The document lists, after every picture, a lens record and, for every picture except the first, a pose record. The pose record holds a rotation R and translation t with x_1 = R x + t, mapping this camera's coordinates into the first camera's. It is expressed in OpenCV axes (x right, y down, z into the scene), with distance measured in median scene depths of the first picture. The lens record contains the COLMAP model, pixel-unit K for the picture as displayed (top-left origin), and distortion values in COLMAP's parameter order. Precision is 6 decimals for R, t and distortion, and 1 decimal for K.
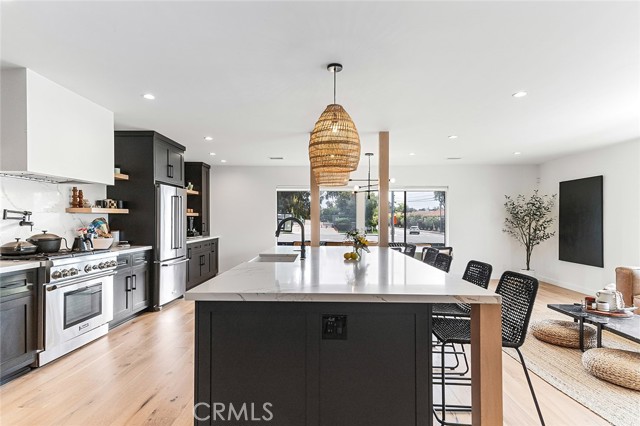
lens RADIAL K [[342.2, 0, 314.6], [0, 342.2, 218.3], [0, 0, 1]] dist [0.022204, -0.005489]
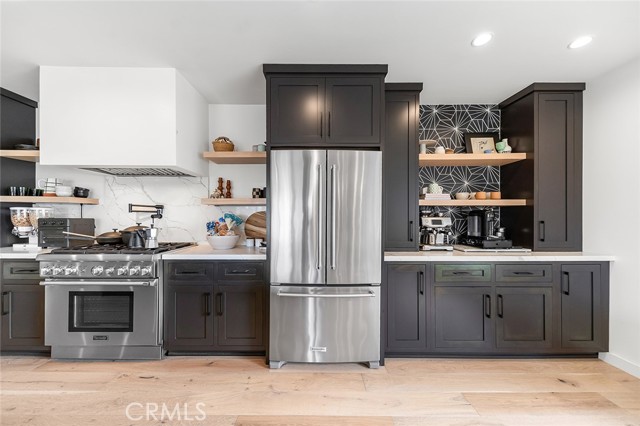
lens RADIAL K [[231.5, 0, 315.8], [0, 231.5, 217.9], [0, 0, 1]] dist [-0.001116, 0.000104]
pose [[0.039666, -0.005426, -0.999198, -0.060960], [-0.000217, 0.999985, -0.005439, 0.017184], [0.999213, 0.000433, 0.039664, 1.077022]]
